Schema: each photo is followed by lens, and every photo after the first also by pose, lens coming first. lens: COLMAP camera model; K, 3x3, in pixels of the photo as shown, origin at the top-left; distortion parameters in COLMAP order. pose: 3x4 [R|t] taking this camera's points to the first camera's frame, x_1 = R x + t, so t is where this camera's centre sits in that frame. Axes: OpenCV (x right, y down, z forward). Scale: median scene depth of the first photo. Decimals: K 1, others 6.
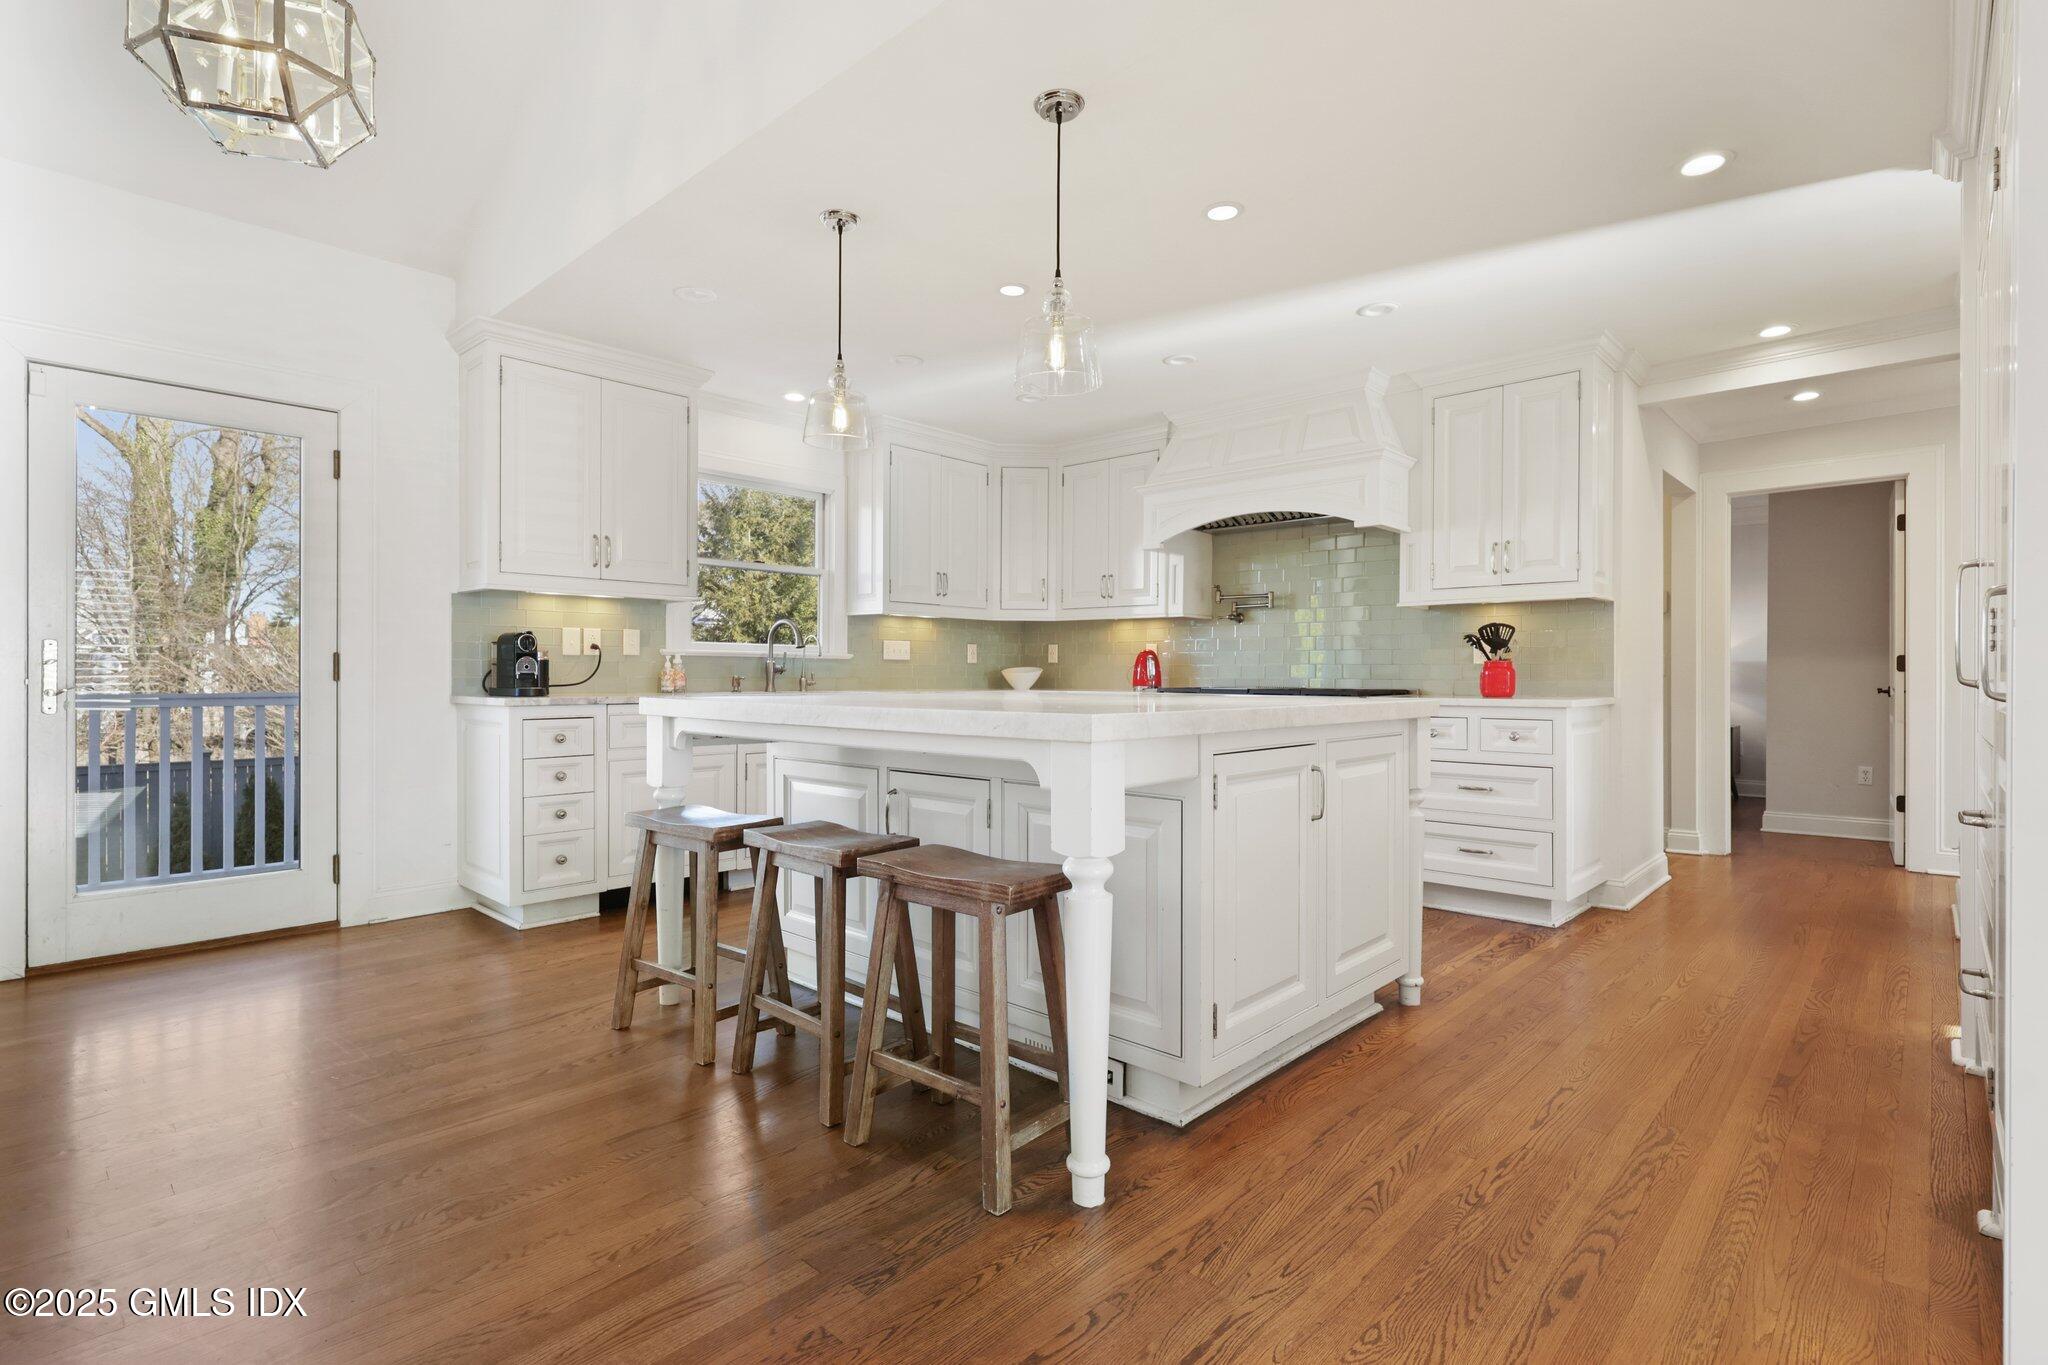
lens RADIAL K [[956.9, 0, 1022.4], [0, 956.9, 680.9], [0, 0, 1]] dist [-0.002696, 0.000033]
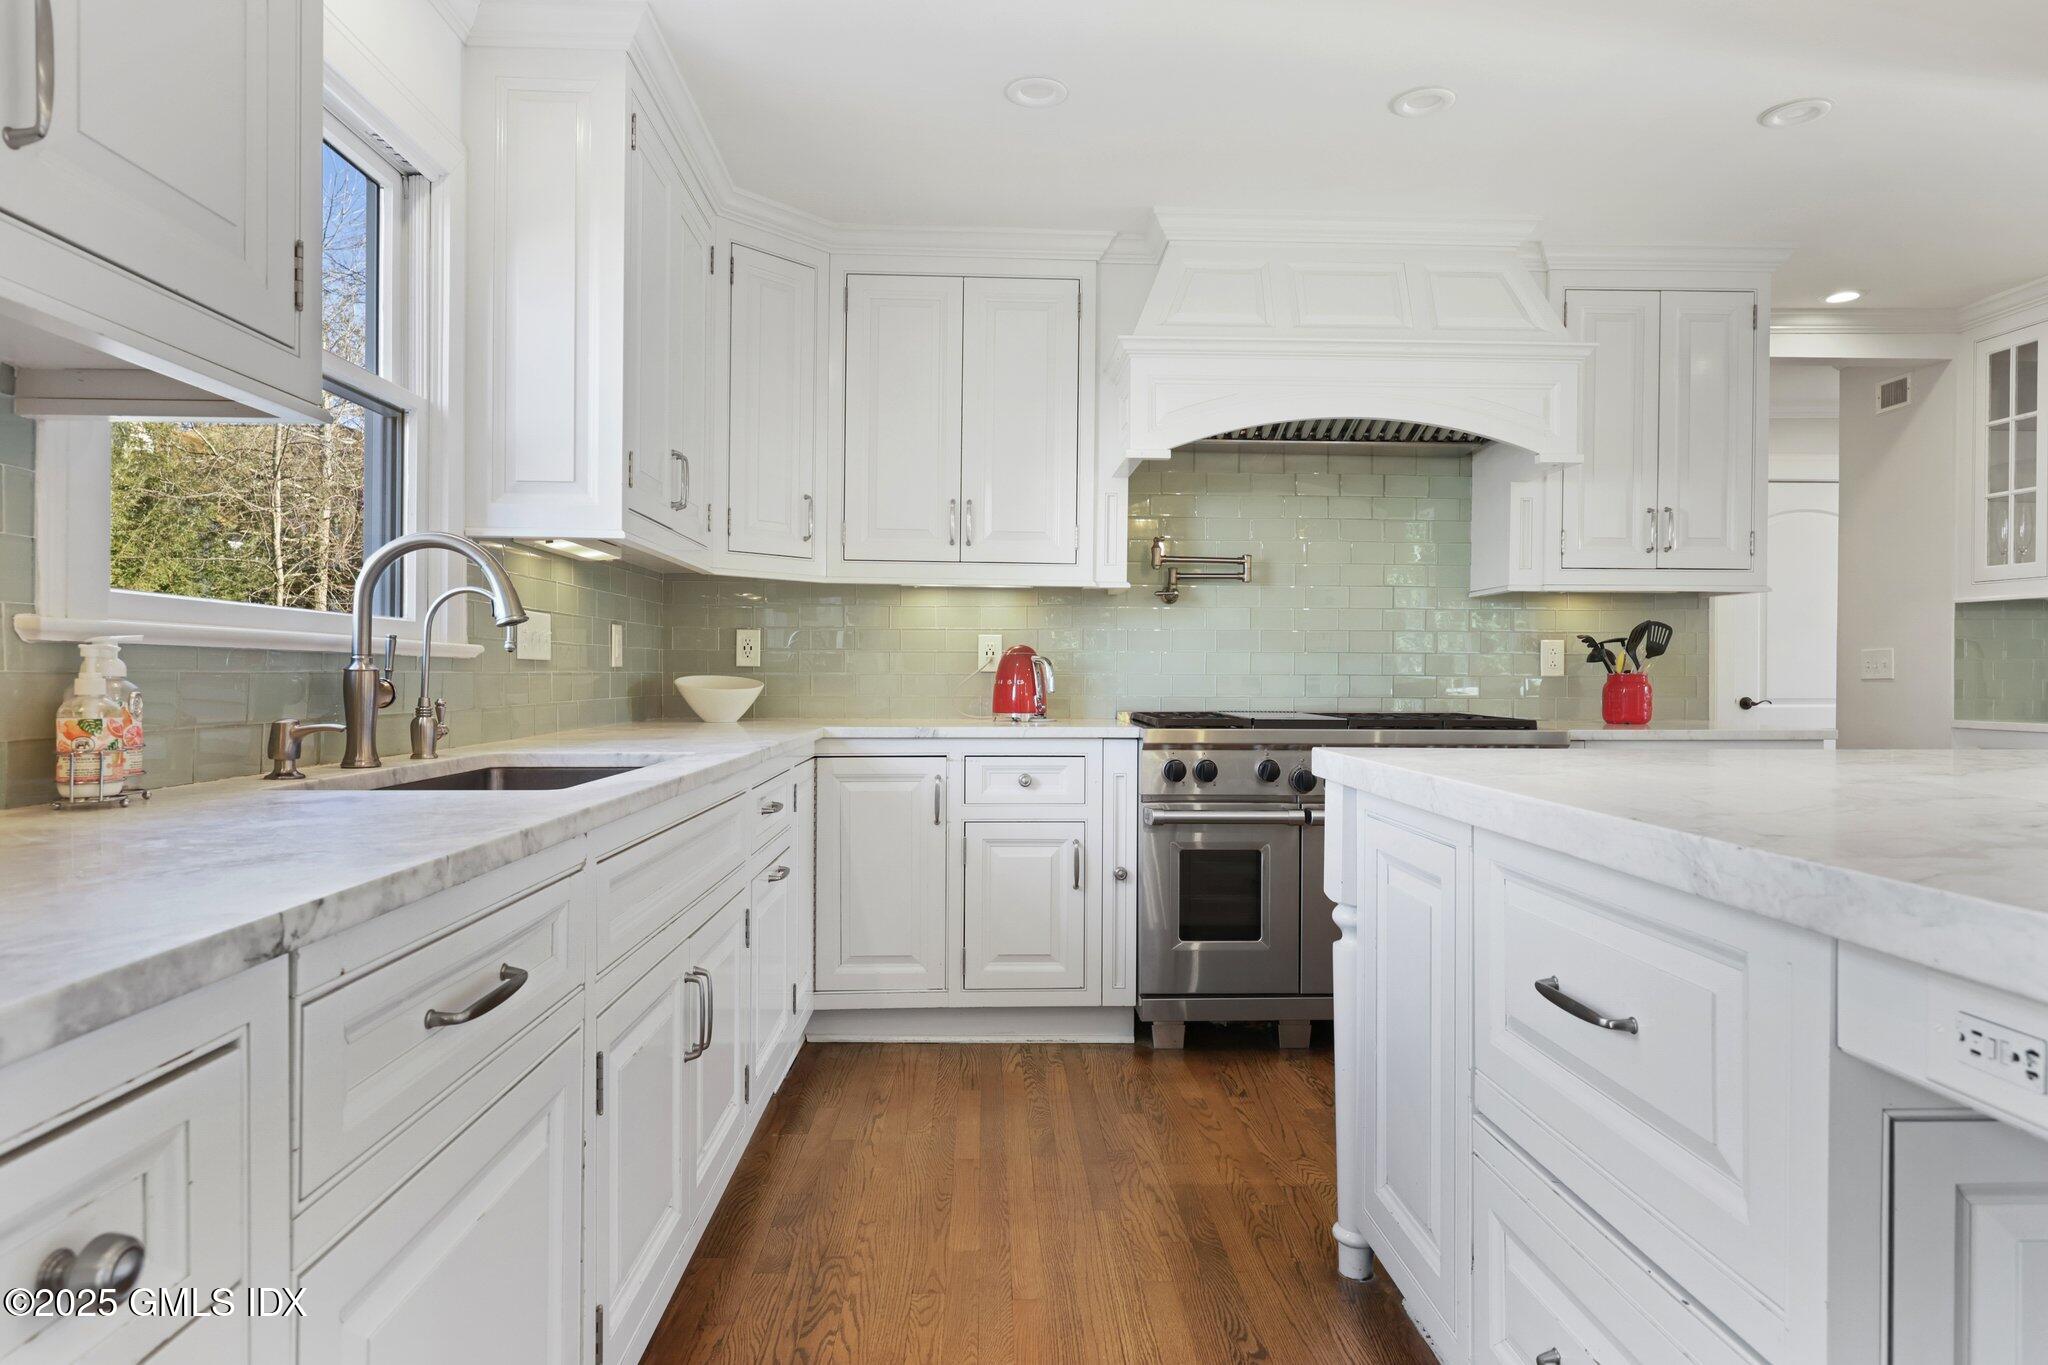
lens RADIAL K [[1175.0, 0, 1021.3], [0, 1175.0, 676.8], [0, 0, 1]] dist [-0.003095, 0.003023]
pose [[0.700999, -0.001912, 0.713159, -0.361349], [0.004328, 0.999989, -0.001574, -0.015142], [-0.713149, 0.004190, 0.701000, 0.563568]]
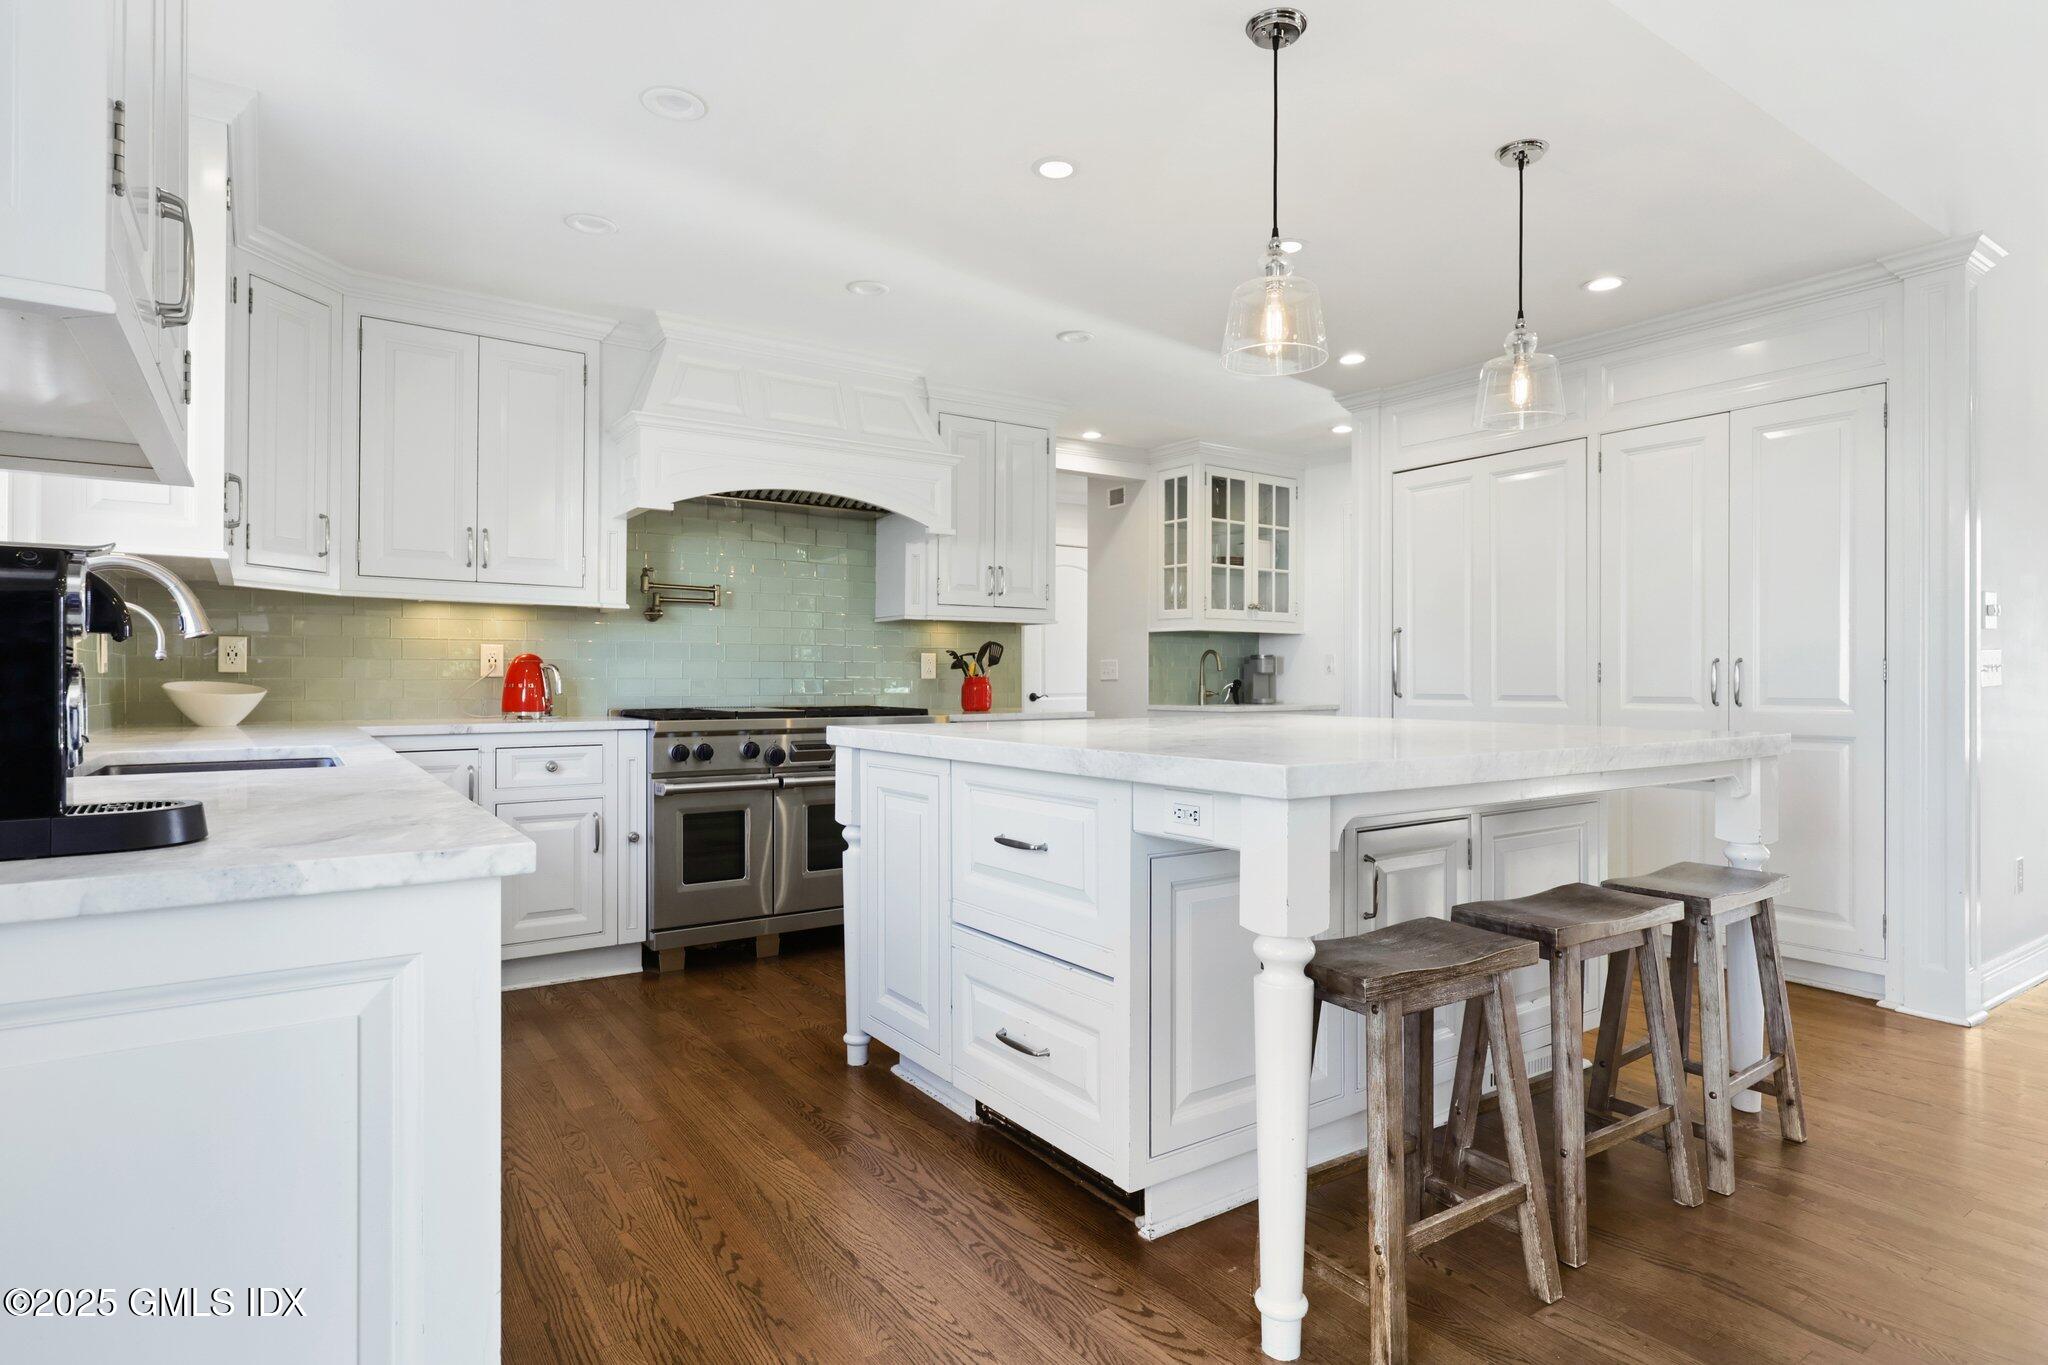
lens RADIAL K [[1068.6, 0, 1023.3], [0, 1068.6, 678.3], [0, 0, 1]] dist [-0.001548, -0.000217]
pose [[0.212216, -0.002555, 0.977219, -0.520673], [0.009141, 0.999958, 0.000629, -0.015427], [-0.977180, 0.008799, 0.212230, 0.556669]]
